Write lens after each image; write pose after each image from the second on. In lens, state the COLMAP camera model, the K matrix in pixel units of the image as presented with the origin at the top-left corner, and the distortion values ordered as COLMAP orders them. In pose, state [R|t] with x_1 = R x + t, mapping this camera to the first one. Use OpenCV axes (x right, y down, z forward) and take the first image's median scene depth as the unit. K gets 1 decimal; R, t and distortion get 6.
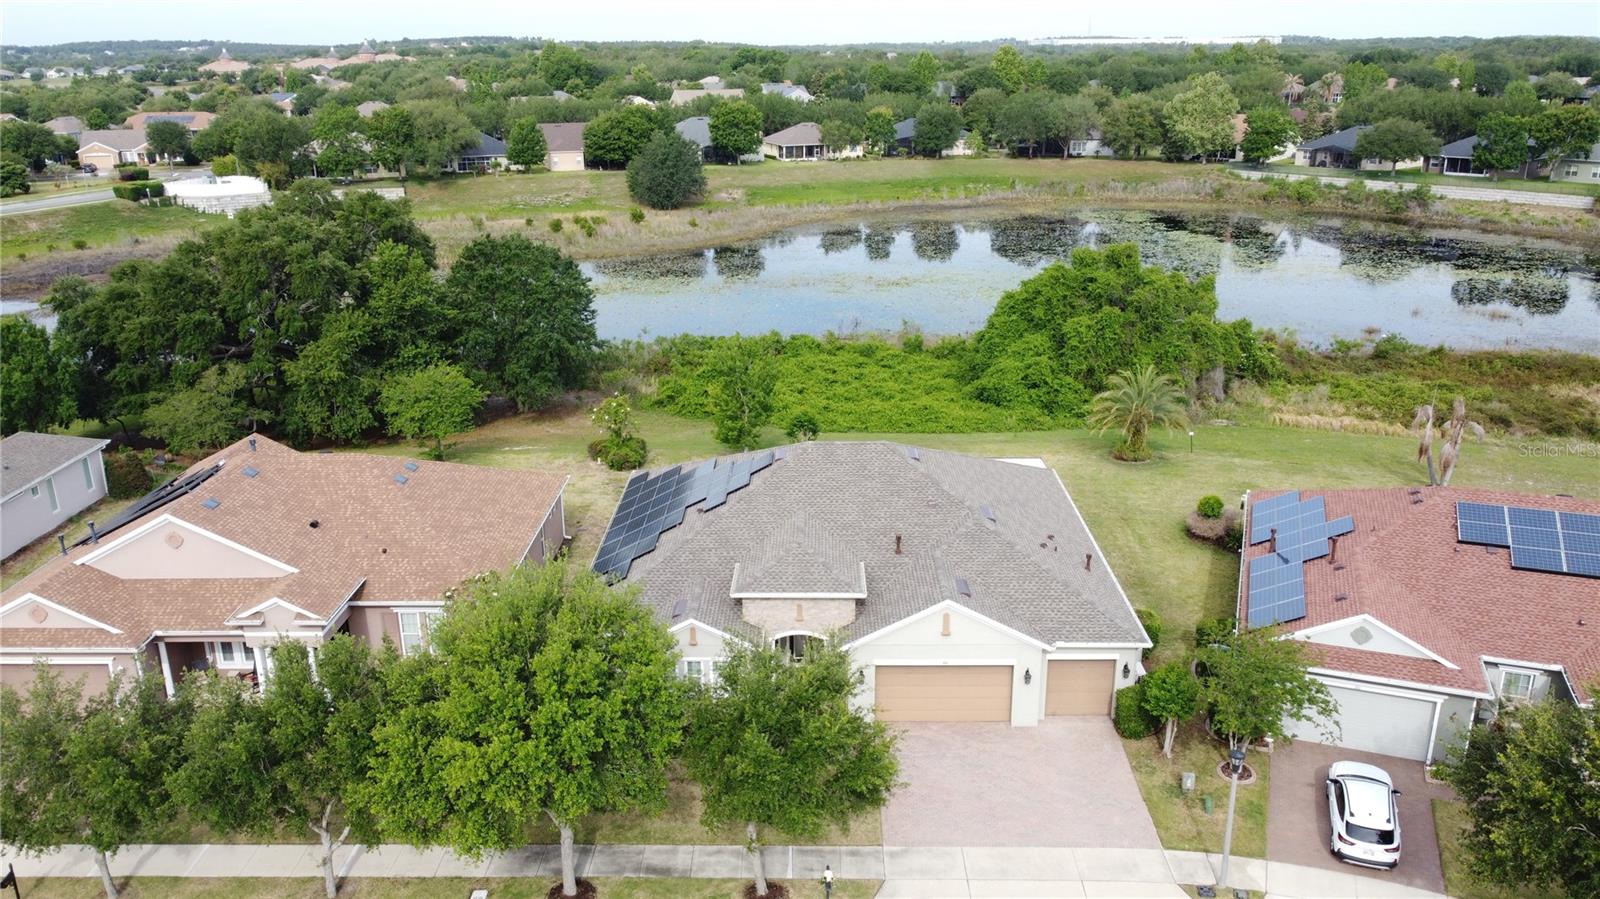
lens RADIAL K [[1210.4, 0, 798.6], [0, 1210.4, 450.4], [0, 0, 1]] dist [0.002439, -0.007142]
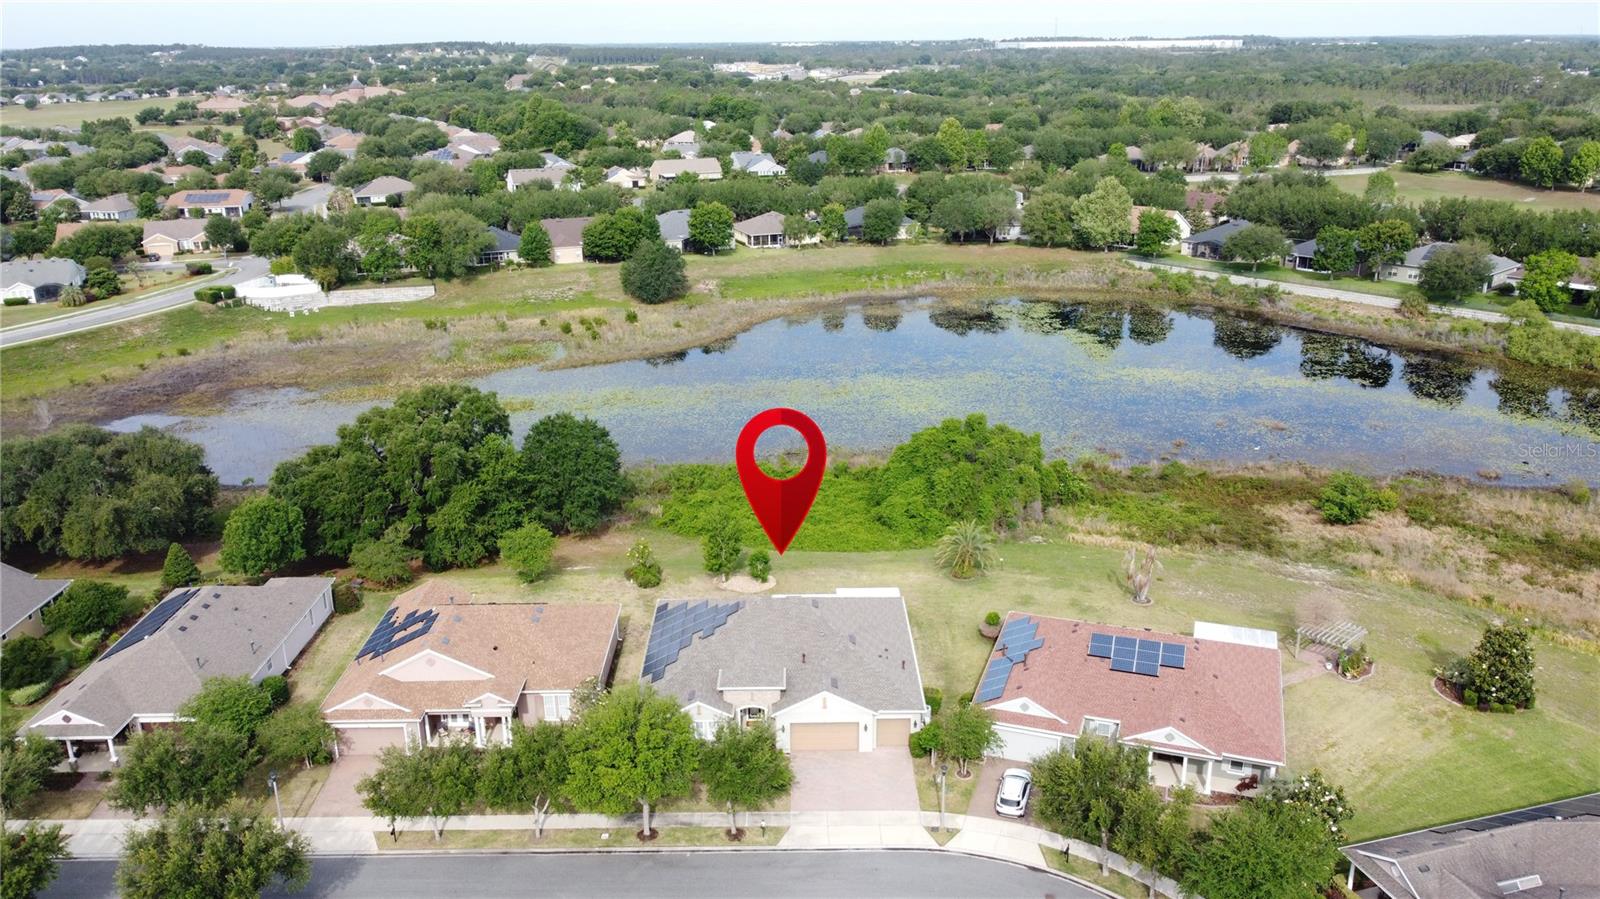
lens RADIAL K [[1210.4, 0, 800.9], [0, 1210.4, 453.3], [0, 0, 1]] dist [0.002439, -0.007142]
pose [[0.999711, -0.007442, 0.022874, 0.008870], [0.007243, 0.999935, 0.008778, -0.065412], [-0.022938, -0.008610, 0.999700, -0.228282]]
